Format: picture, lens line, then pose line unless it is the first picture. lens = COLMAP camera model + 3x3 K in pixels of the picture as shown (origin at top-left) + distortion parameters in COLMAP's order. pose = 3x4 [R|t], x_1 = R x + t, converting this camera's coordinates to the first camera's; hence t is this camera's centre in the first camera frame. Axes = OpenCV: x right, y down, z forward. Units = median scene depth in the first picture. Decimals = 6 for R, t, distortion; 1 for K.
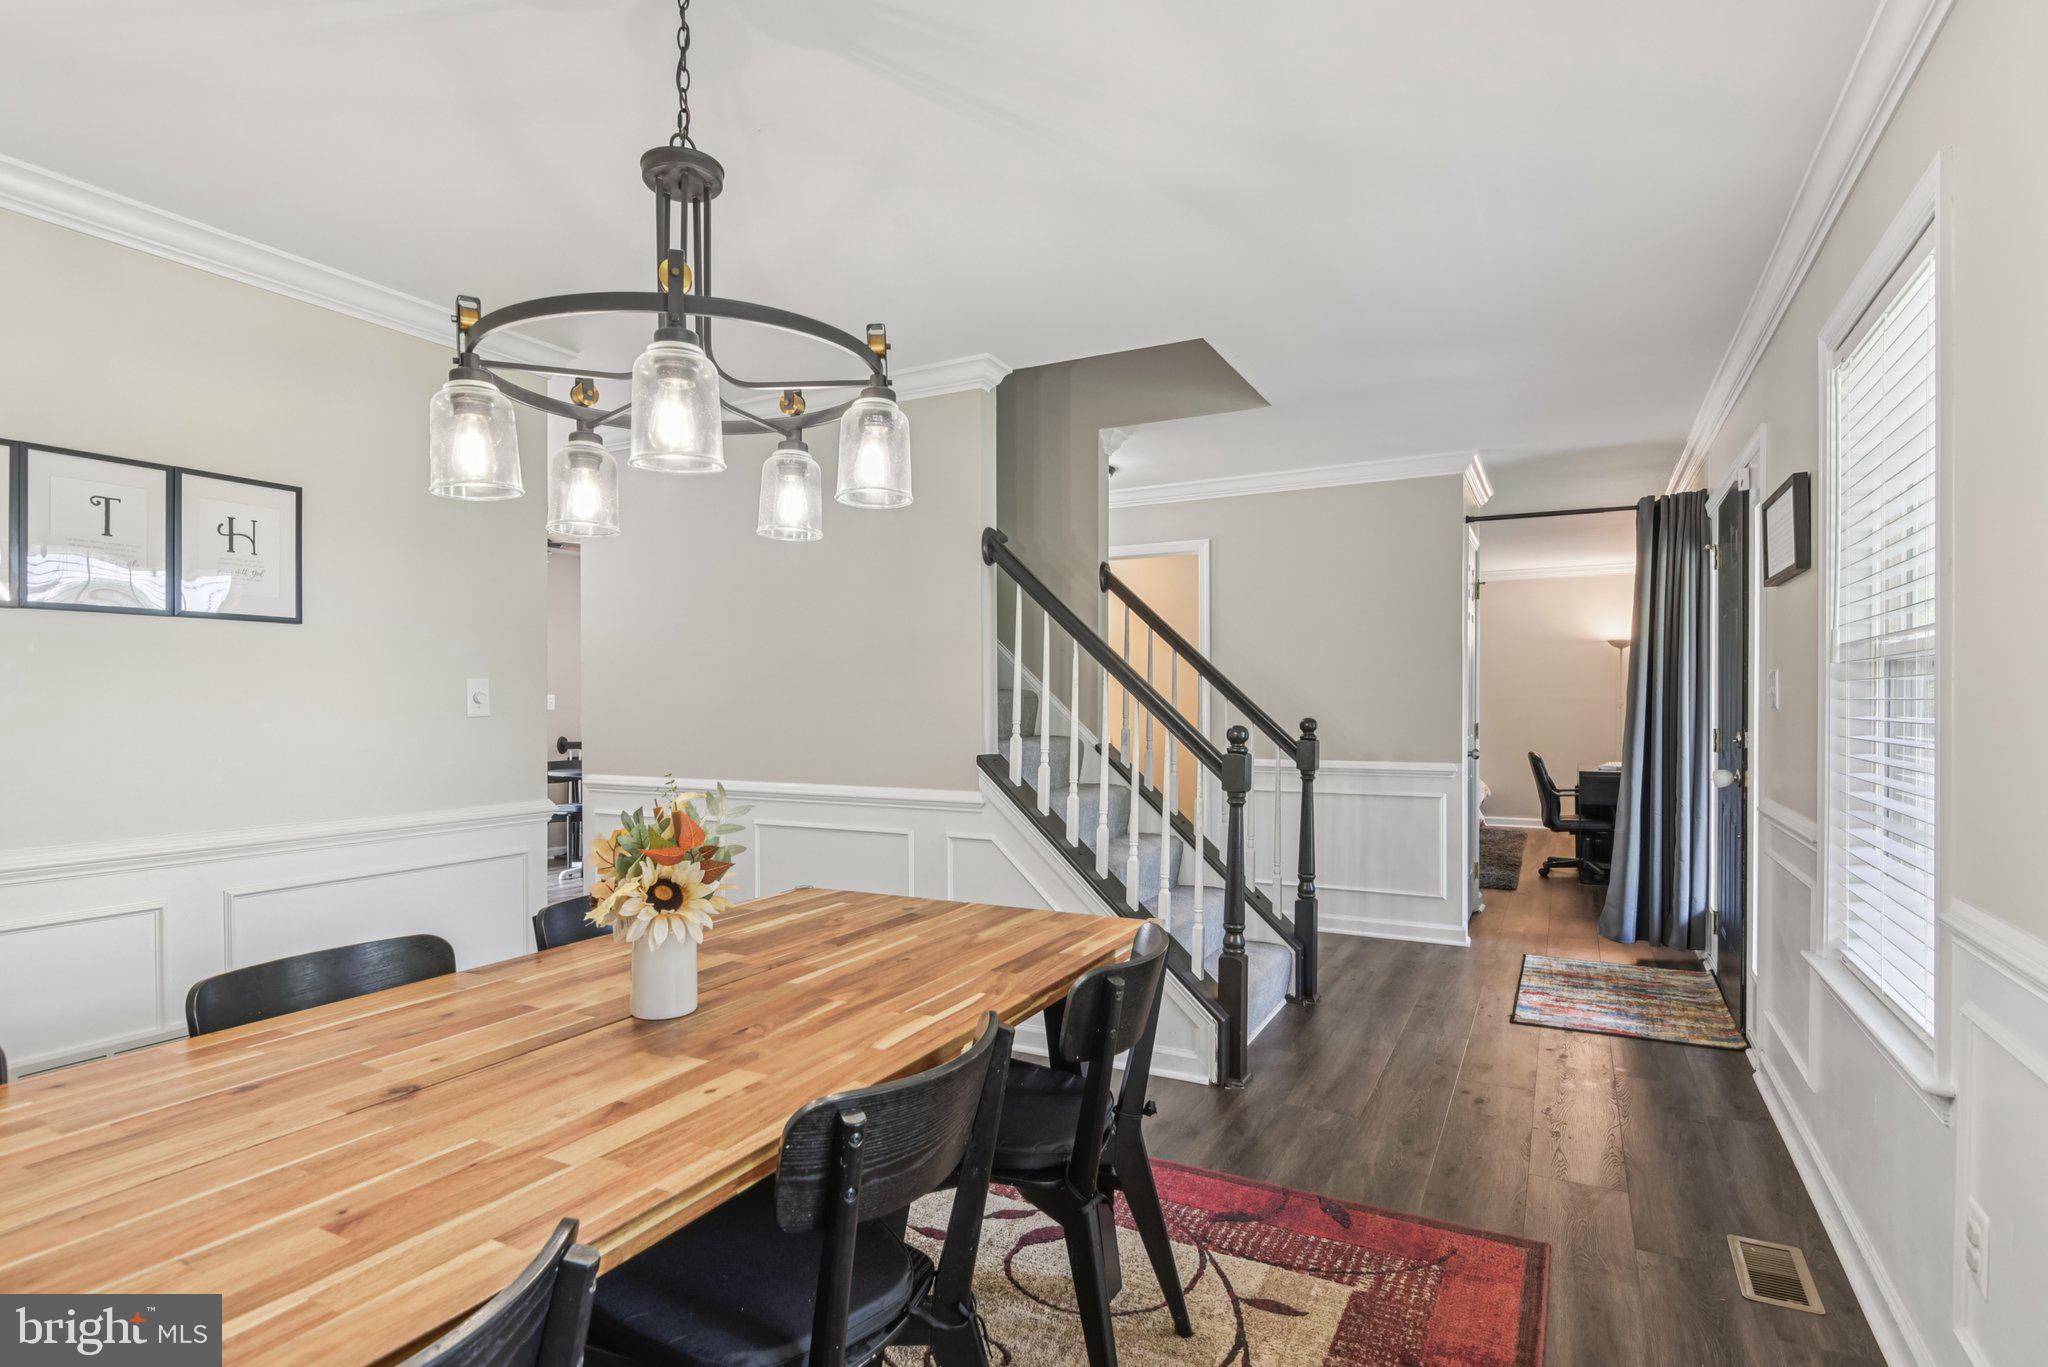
lens RADIAL K [[1036.0, 0, 1024.8], [0, 1036.0, 703.3], [0, 0, 1]] dist [-0.002314, -0.001628]
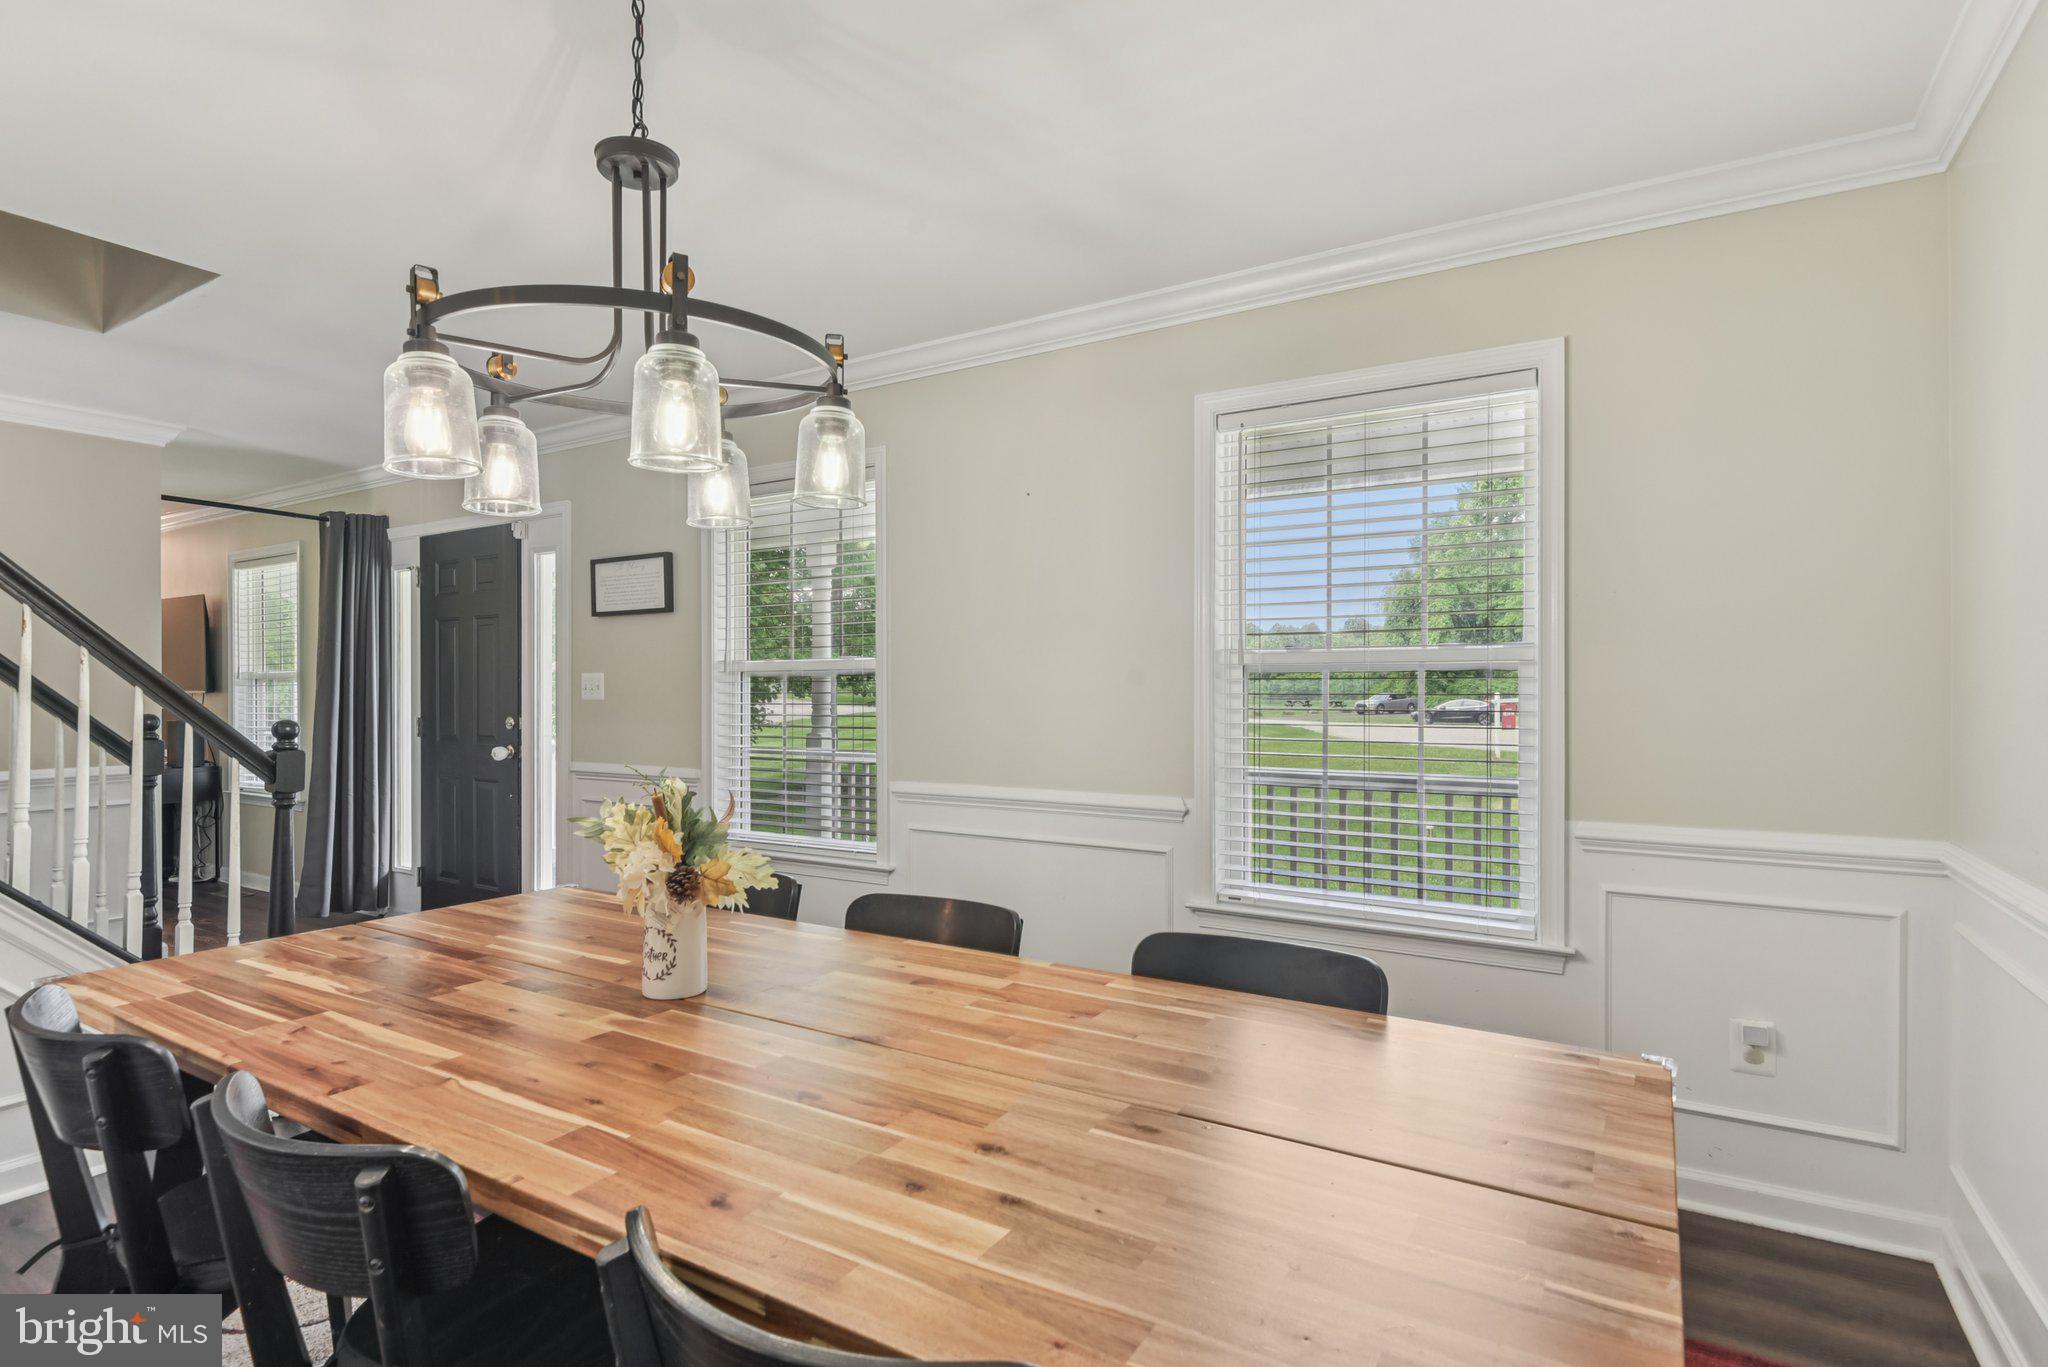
lens RADIAL K [[1015.0, 0, 1025.3], [0, 1015.0, 690.8], [0, 0, 1]] dist [-0.003049, -0.001699]
pose [[0.068234, 0.006240, 0.997650, -1.250199], [0.000458, 0.999980, -0.006286, 0.003863], [-0.997669, 0.000886, 0.068230, 0.547433]]
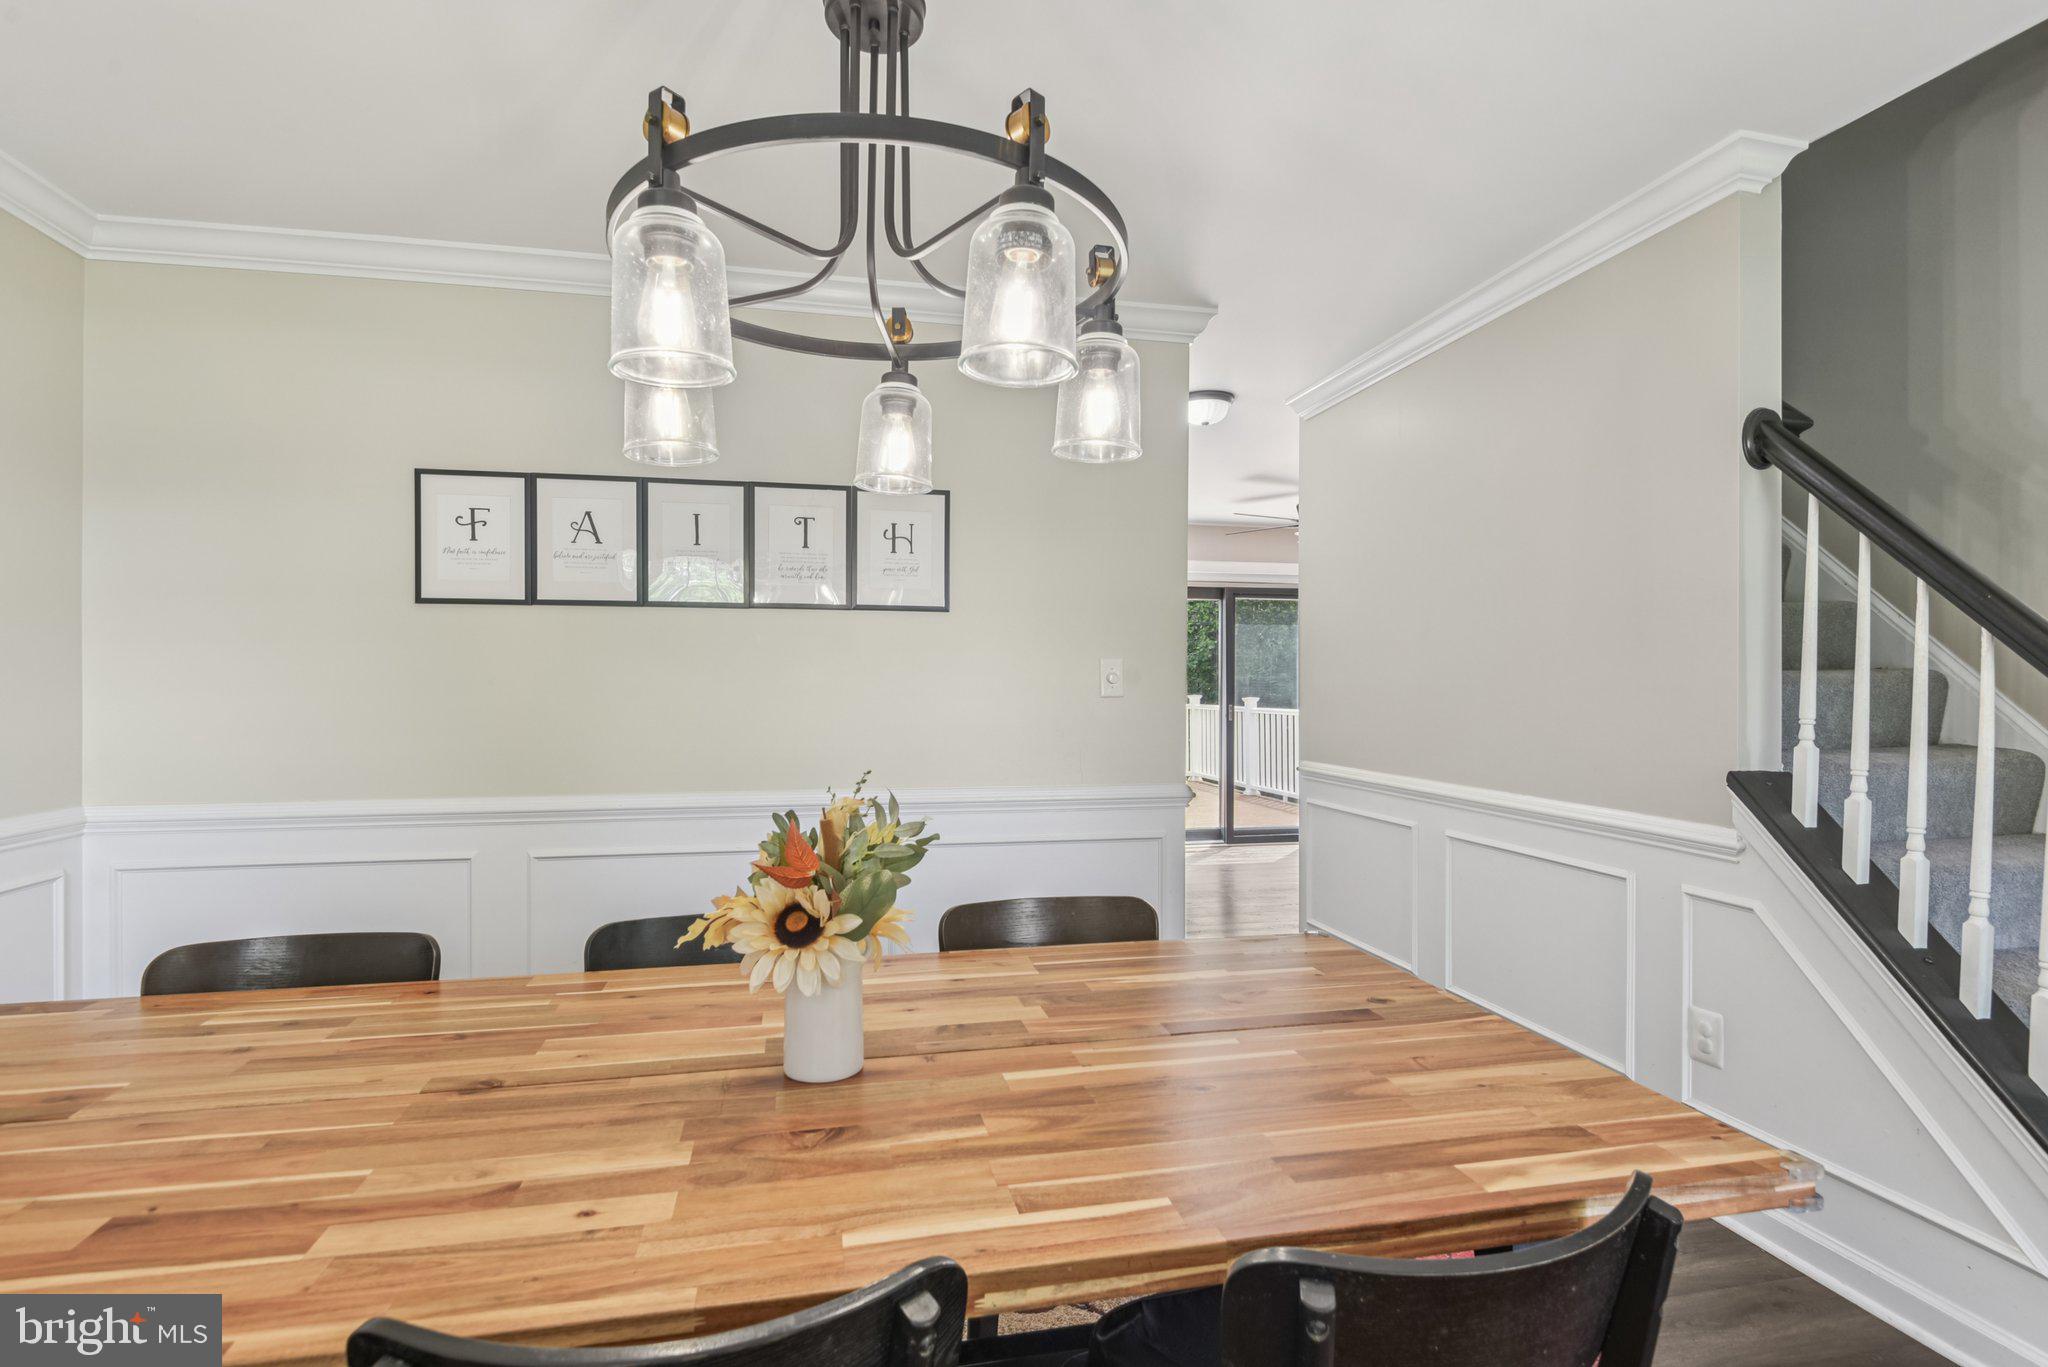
lens RADIAL K [[1015.0, 0, 1025.3], [0, 1015.0, 690.8], [0, 0, 1]] dist [-0.003049, -0.001699]
pose [[0.642988, 0.012141, -0.765780, 0.324546], [-0.008599, 0.999926, 0.008633, -0.002072], [0.765828, 0.001034, 0.643045, 0.576787]]
